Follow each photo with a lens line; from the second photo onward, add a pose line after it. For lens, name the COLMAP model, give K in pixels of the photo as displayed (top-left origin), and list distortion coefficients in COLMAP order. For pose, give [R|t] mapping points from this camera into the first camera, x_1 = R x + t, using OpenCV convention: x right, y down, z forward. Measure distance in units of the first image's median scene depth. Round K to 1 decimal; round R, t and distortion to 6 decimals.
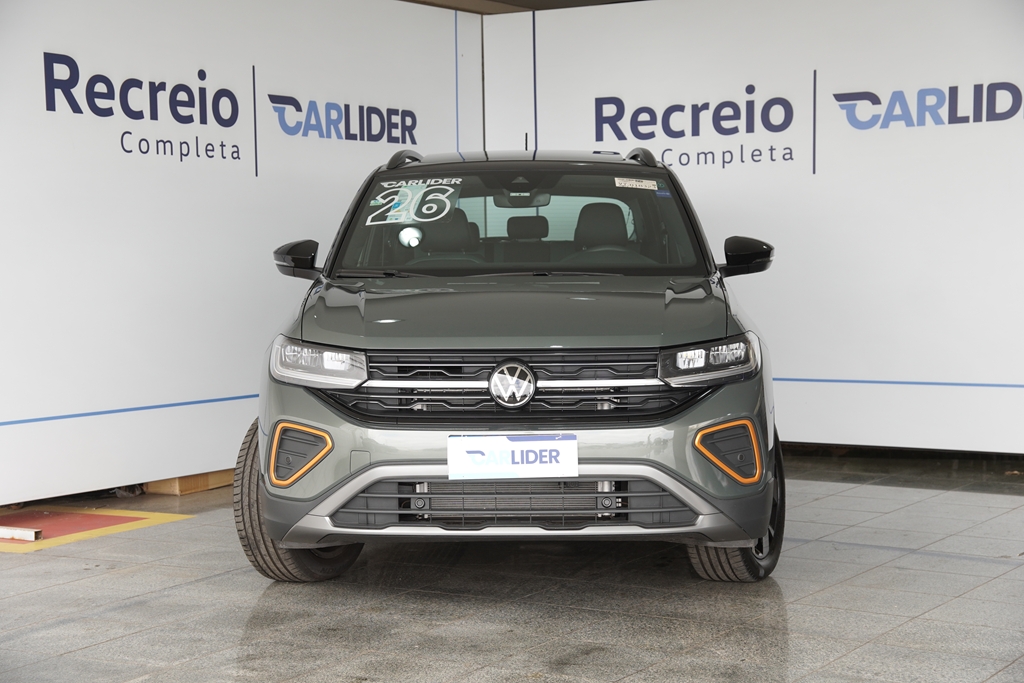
lens RADIAL K [[1779.6, 0, 523.6], [0, 1779.6, 313.0], [0, 0, 1]] dist [0.332661, 0.000000]
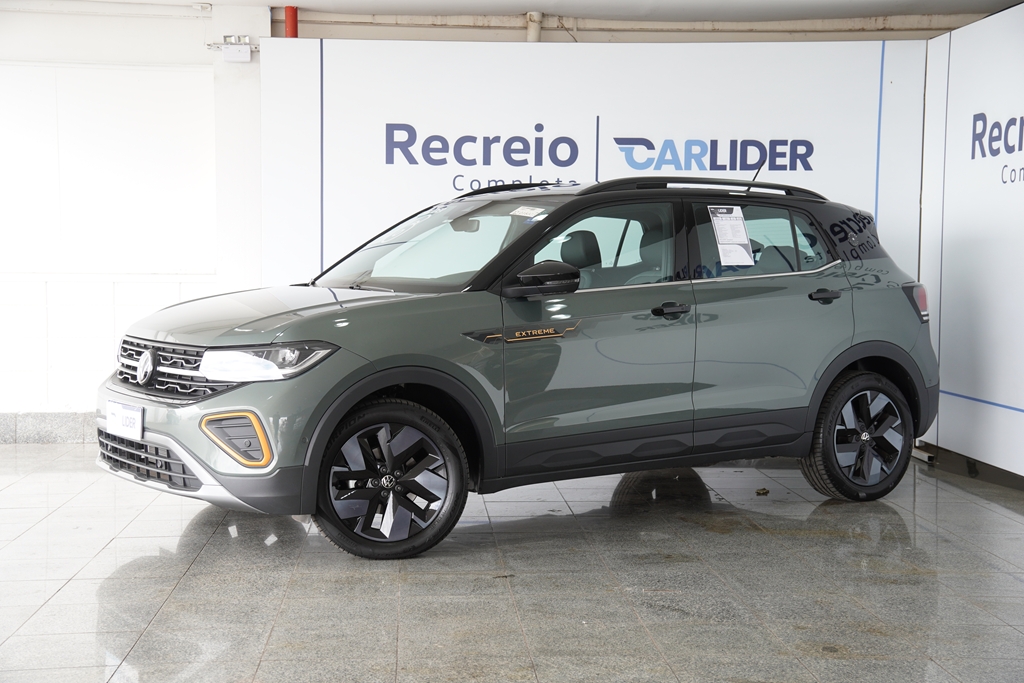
lens RADIAL K [[1458.9, 0, 508.2], [0, 1458.9, 339.0], [0, 0, 1]] dist [0.138894, 0.000000]
pose [[0.573828, 0.059856, -0.816785, 0.707418], [-0.044125, 0.998137, 0.042146, -0.025946], [0.817786, 0.011856, 0.575400, 0.407506]]
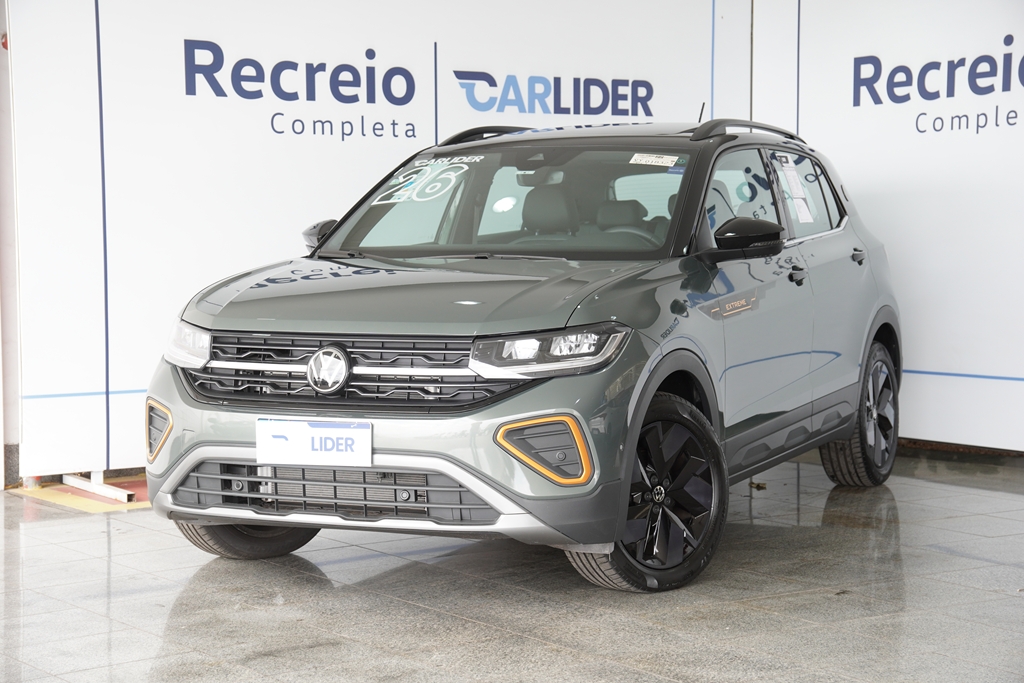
lens RADIAL K [[1893.9, 0, 513.9], [0, 1893.9, 339.2], [0, 0, 1]] dist [0.347717, 0.000000]
pose [[0.914242, 0.027384, -0.404243, 0.347072], [-0.017461, 0.999449, 0.028214, -0.005180], [0.404793, -0.018736, 0.914216, 0.063335]]
